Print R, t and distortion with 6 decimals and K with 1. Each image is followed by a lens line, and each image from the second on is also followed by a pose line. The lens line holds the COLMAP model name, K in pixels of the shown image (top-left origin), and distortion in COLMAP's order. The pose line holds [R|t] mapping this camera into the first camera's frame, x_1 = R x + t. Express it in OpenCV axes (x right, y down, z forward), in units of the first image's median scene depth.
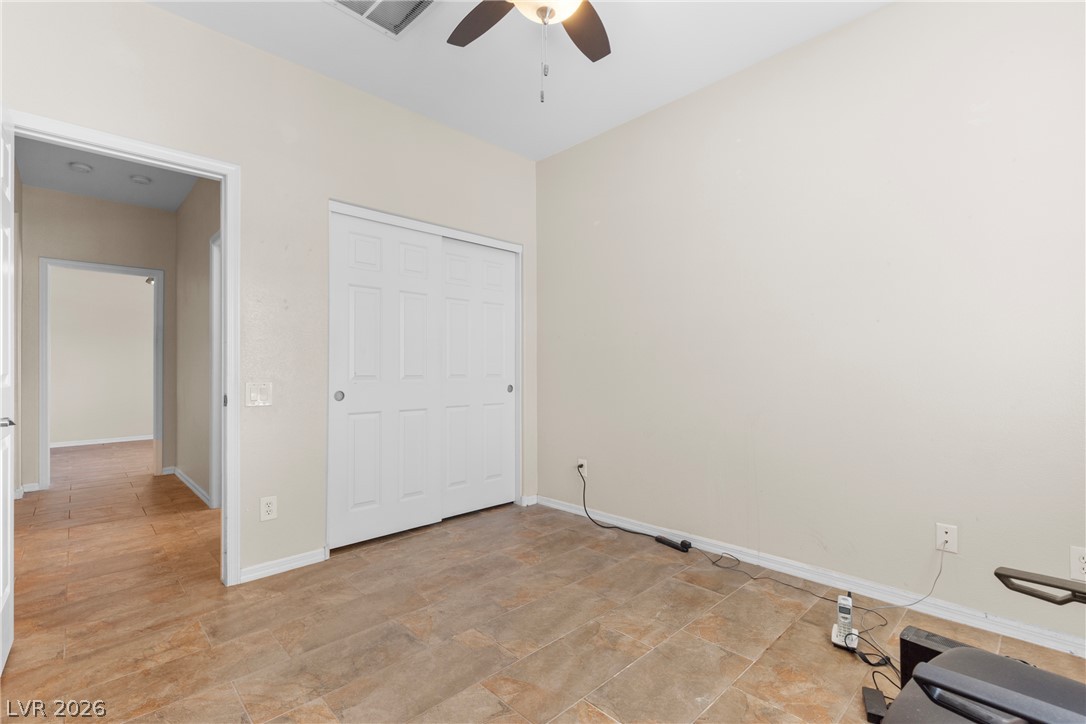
lens RADIAL K [[492.0, 0, 548.2], [0, 492.0, 368.2], [0, 0, 1]] dist [0.010893, -0.000536]
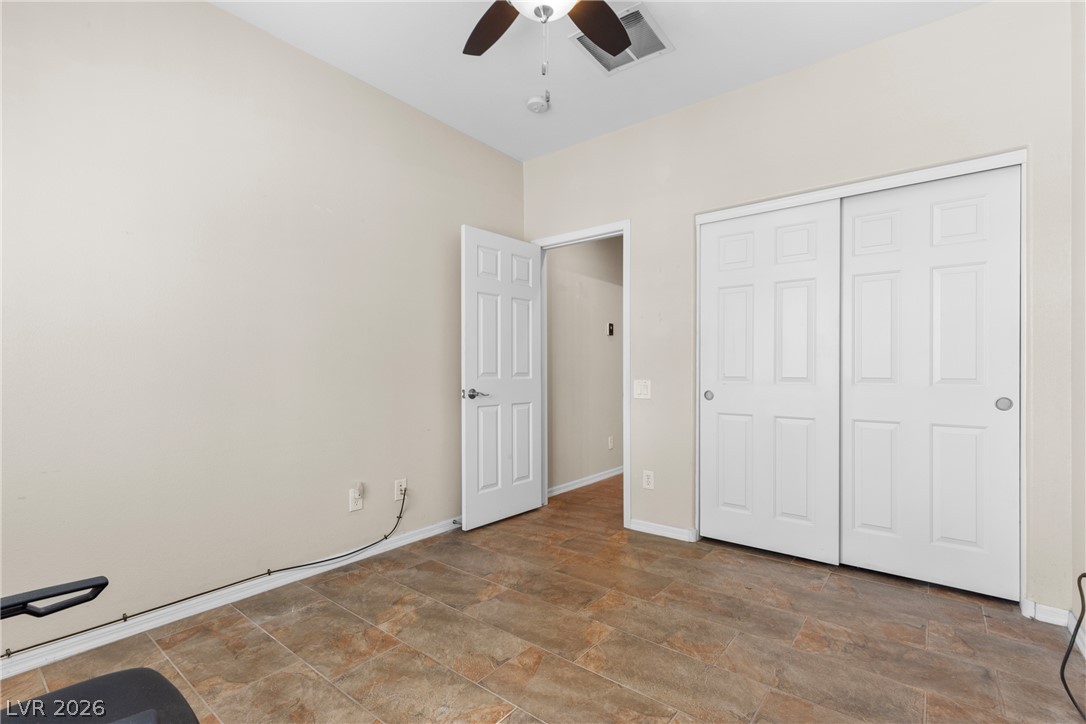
lens RADIAL K [[492.0, 0, 548.2], [0, 492.0, 368.2], [0, 0, 1]] dist [0.010893, -0.000536]
pose [[0.130000, -0.001113, -0.991513, 0.693566], [0.001494, 0.999998, -0.000927, -0.001813], [0.991513, -0.001361, 0.130001, 0.616713]]
